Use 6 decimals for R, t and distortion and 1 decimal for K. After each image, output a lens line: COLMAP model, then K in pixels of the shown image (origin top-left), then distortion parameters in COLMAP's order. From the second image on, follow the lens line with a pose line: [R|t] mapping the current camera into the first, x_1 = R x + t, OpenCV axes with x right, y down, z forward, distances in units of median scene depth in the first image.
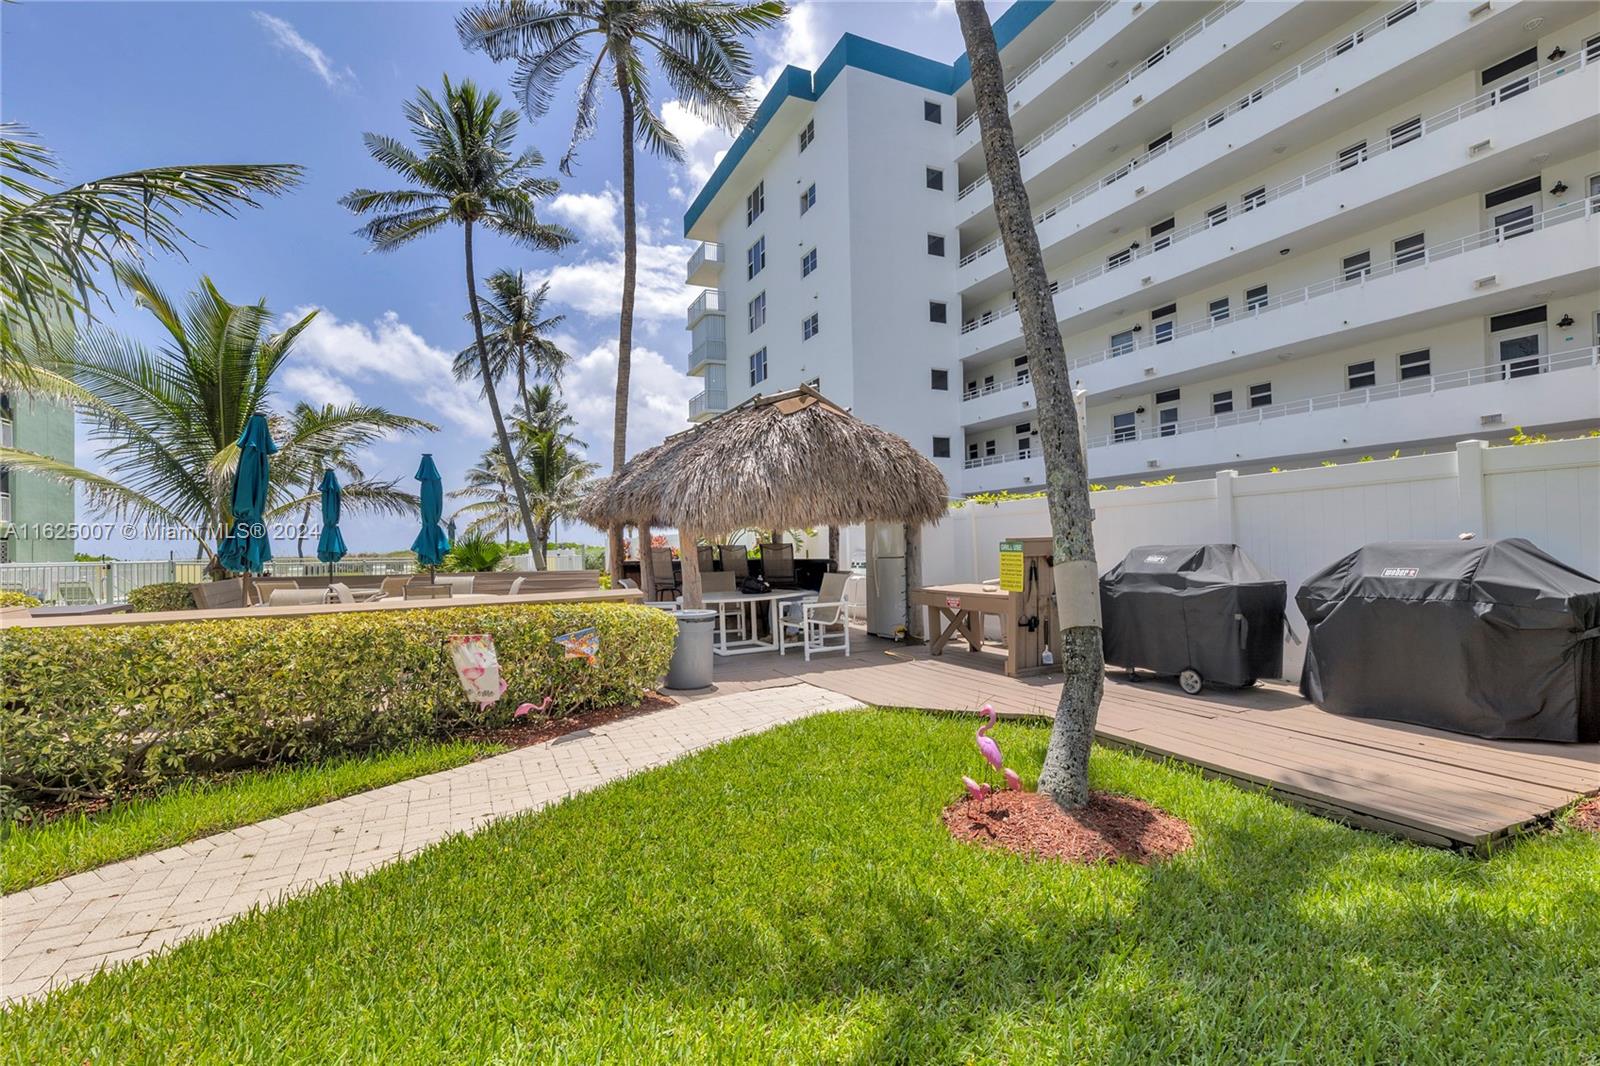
lens RADIAL K [[731.4, 0, 809.3], [0, 731.4, 536.9], [0, 0, 1]] dist [-0.001030, -0.000182]
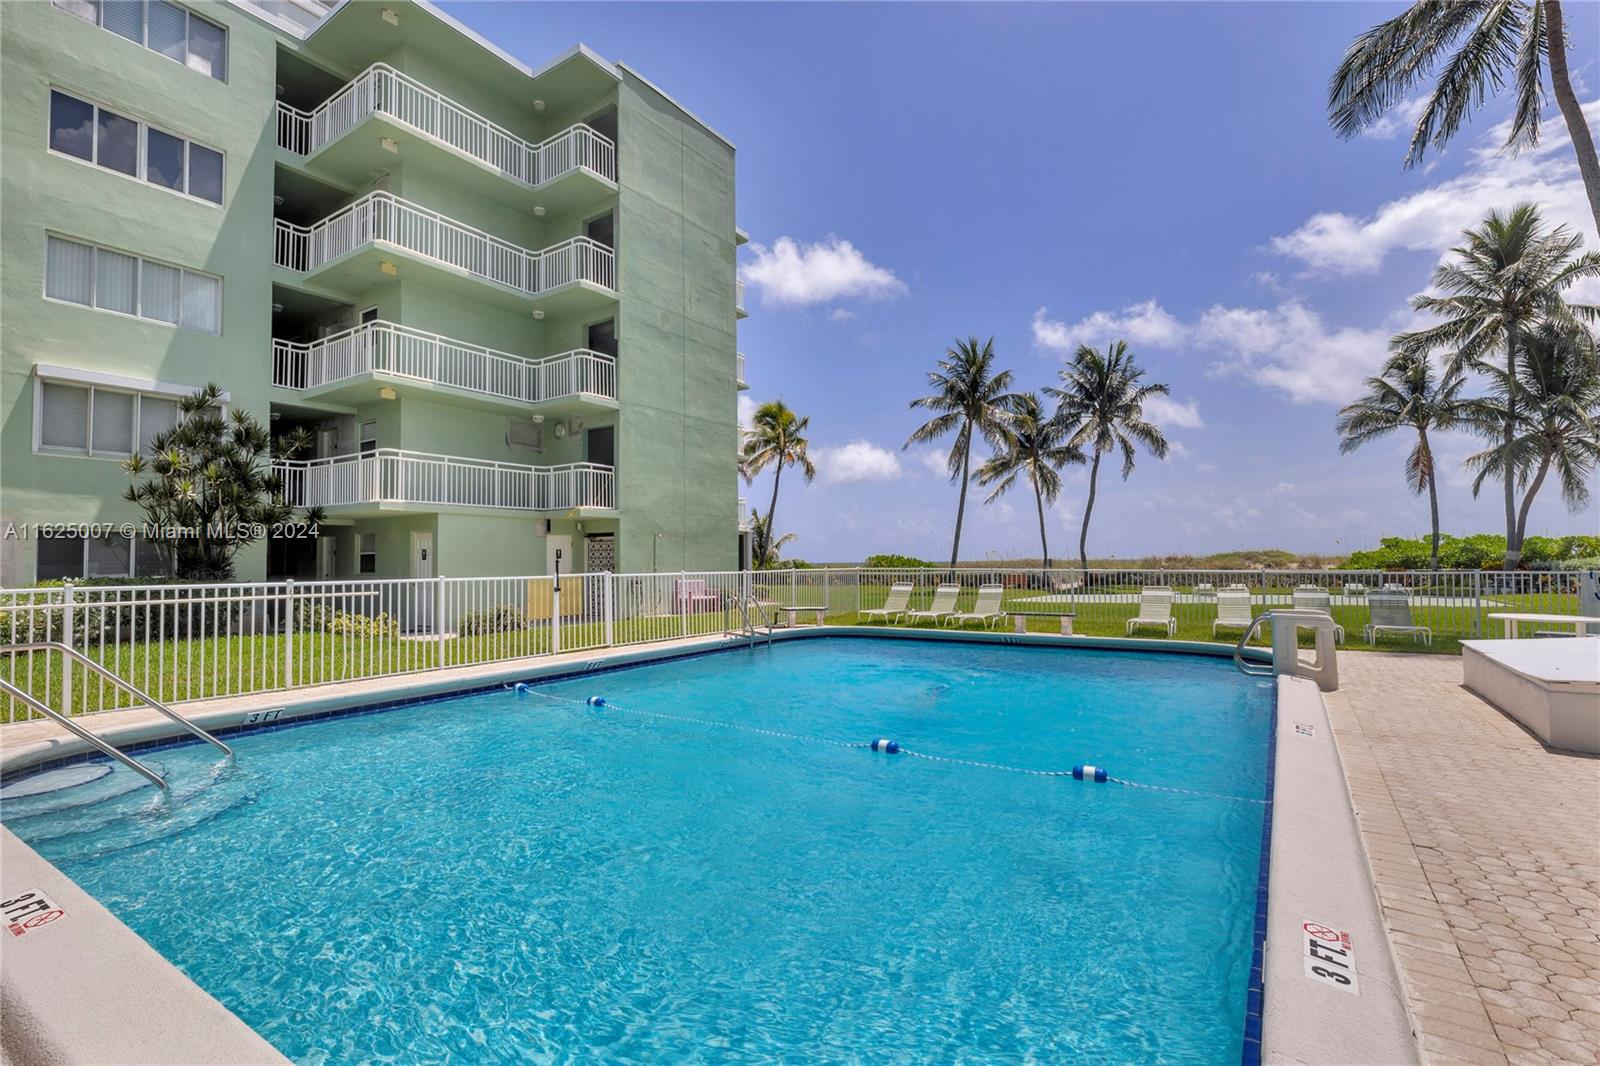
lens RADIAL K [[731.4, 0, 809.3], [0, 731.4, 536.9], [0, 0, 1]] dist [-0.001030, -0.000182]
pose [[0.512373, -0.020612, -0.858515, -0.209337], [0.018337, 0.999747, -0.013059, 0.006948], [0.858567, -0.009052, 0.512621, 0.385662]]
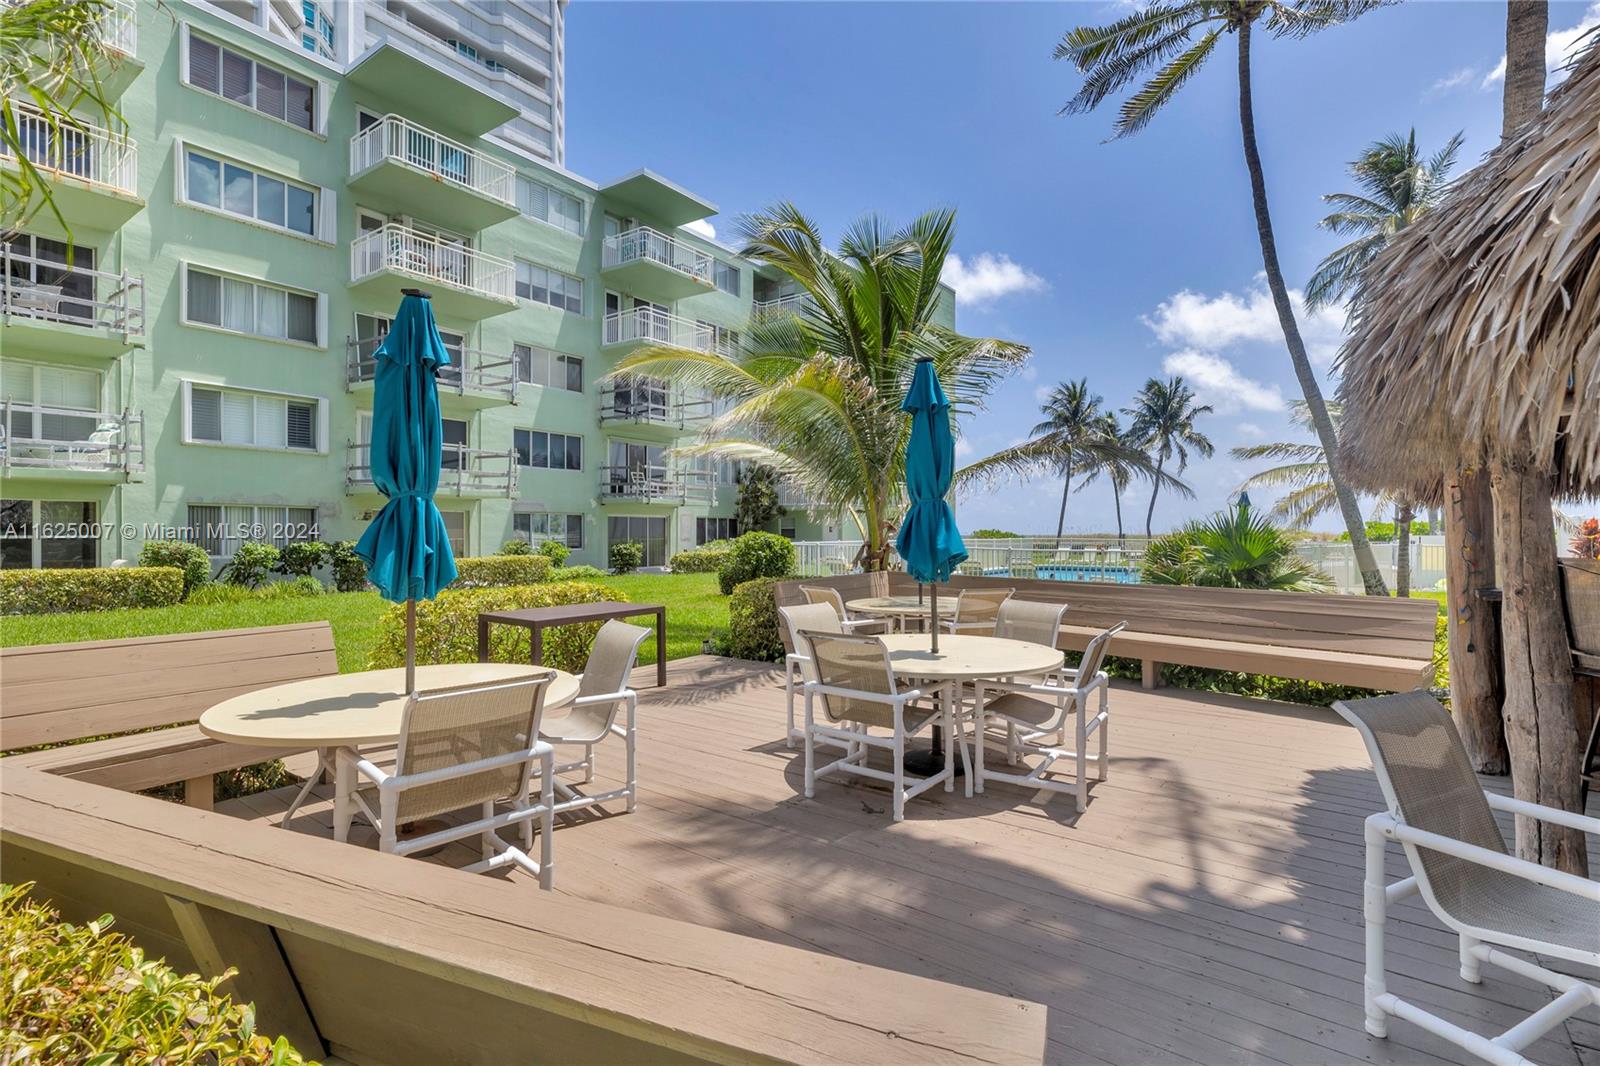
lens RADIAL K [[731.4, 0, 809.3], [0, 731.4, 536.9], [0, 0, 1]] dist [-0.001030, -0.000182]
pose [[0.465379, 0.020943, -0.884864, -0.028965], [0.008029, 0.999579, 0.027881, -0.002463], [0.885075, -0.020080, 0.465014, 0.123916]]
